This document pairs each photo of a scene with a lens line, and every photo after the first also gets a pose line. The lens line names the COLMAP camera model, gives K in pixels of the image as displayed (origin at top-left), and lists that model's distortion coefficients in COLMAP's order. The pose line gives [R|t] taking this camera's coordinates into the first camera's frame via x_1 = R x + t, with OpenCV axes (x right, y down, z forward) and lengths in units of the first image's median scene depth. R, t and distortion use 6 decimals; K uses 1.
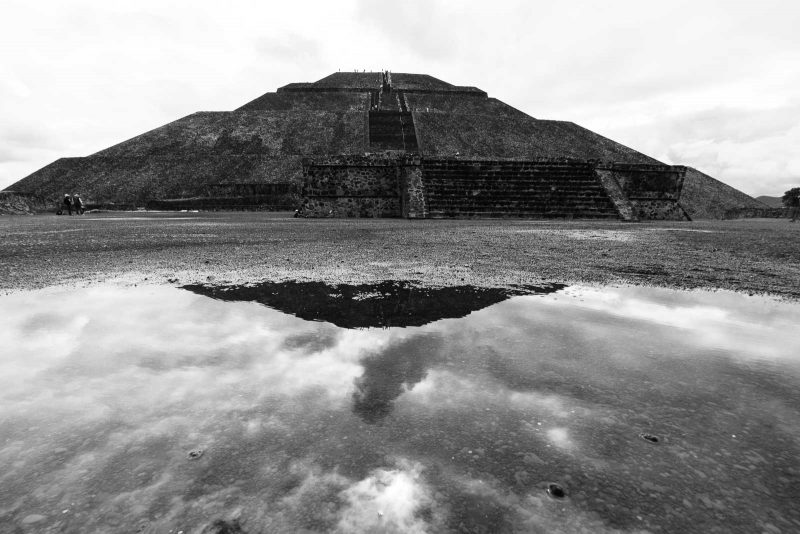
lens RADIAL K [[1326.2, 0, 400.1], [0, 1326.2, 267.0], [0, 0, 1]] dist [-0.019303, 0.000000]
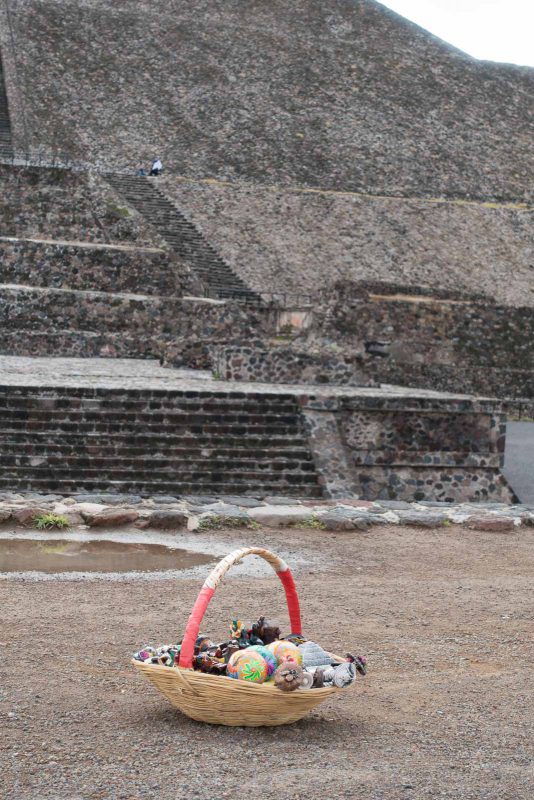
lens RADIAL K [[1326.2, 0, 267.1], [0, 1326.2, 400.2], [0, 0, 1]] dist [-0.019303, 0.000000]
pose [[0.950518, 0.053745, 0.305987, -0.011927], [0.001815, 0.983945, -0.178463, 0.008165], [-0.310666, 0.170187, 0.935159, 0.545389]]
